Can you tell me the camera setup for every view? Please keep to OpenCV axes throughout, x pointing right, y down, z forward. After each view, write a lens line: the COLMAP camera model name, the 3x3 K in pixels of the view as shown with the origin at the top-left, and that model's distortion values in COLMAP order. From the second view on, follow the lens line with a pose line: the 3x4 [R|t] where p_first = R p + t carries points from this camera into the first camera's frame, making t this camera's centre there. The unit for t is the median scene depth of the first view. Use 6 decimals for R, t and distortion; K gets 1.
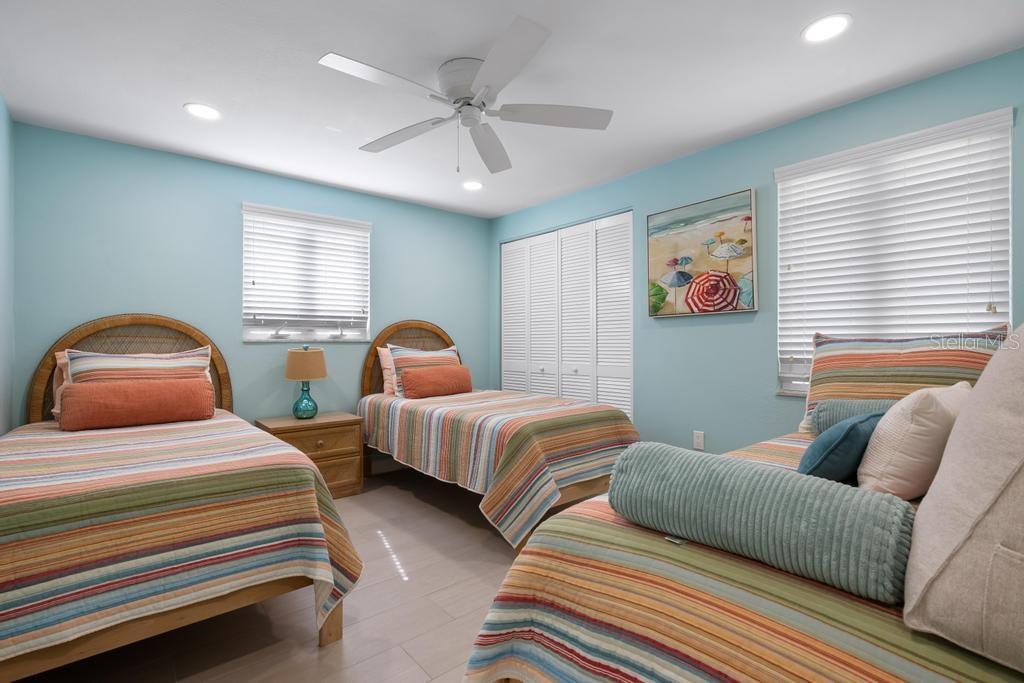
lens RADIAL K [[459.7, 0, 512.9], [0, 459.7, 342.4], [0, 0, 1]] dist [-0.003161, 0.002264]
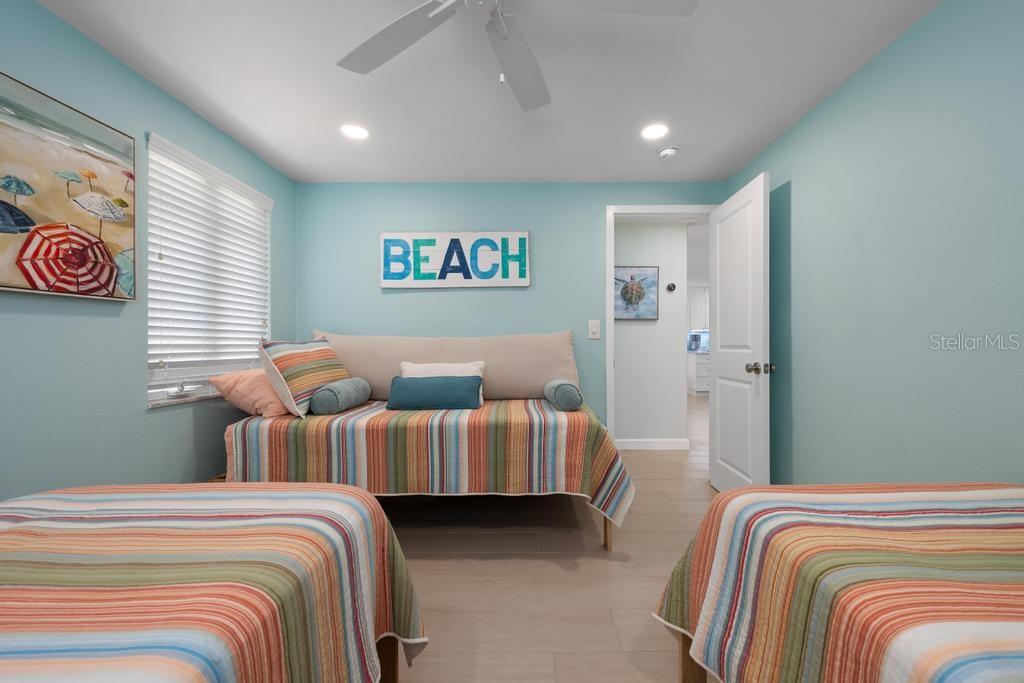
lens RADIAL K [[420.0, 0, 513.6], [0, 420.0, 343.6], [0, 0, 1]] dist [-0.004560, 0.000466]
pose [[-0.710958, -0.005153, 0.703216, -0.377162], [-0.015010, 0.999857, -0.007849, -0.004437], [-0.703074, -0.016136, -0.710933, 0.990034]]
